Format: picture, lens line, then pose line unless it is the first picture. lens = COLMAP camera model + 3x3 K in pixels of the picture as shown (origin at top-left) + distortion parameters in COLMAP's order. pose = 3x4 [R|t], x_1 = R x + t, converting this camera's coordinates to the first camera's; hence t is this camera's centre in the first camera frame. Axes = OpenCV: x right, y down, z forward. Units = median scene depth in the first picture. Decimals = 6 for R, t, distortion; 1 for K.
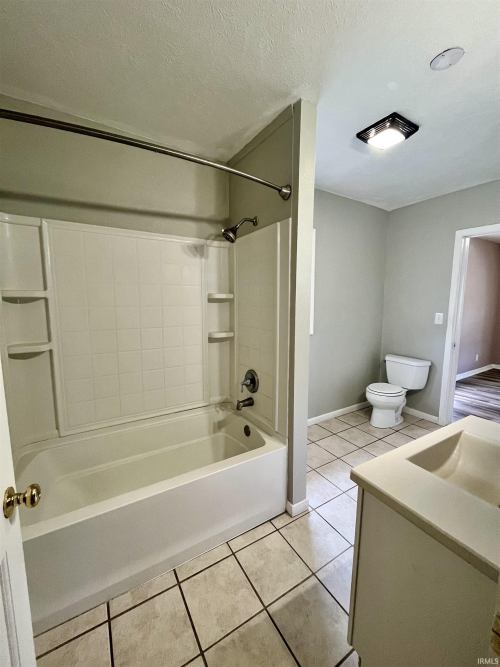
lens RADIAL K [[267.0, 0, 247.3], [0, 267.0, 331.9], [0, 0, 1]] dist [-0.001749, -0.000190]
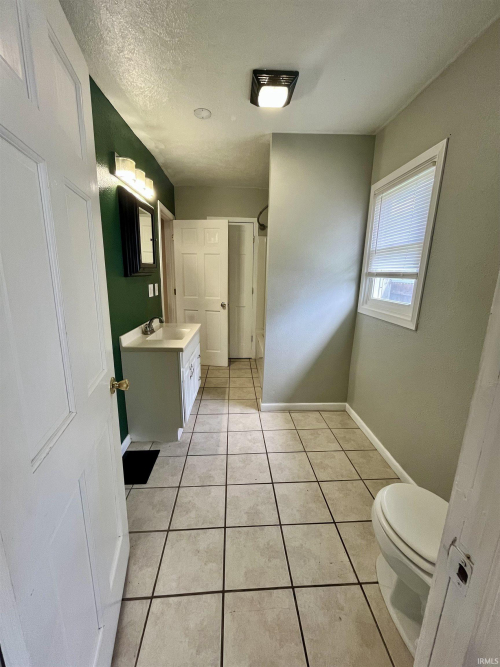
lens RADIAL K [[267.0, 0, 247.3], [0, 267.0, 331.9], [0, 0, 1]] dist [-0.001749, -0.000190]
pose [[-0.471696, 0.182585, -0.862650, 2.004039], [-0.126537, 0.954184, 0.271149, -0.220884], [0.872635, 0.237058, -0.426981, 1.992120]]
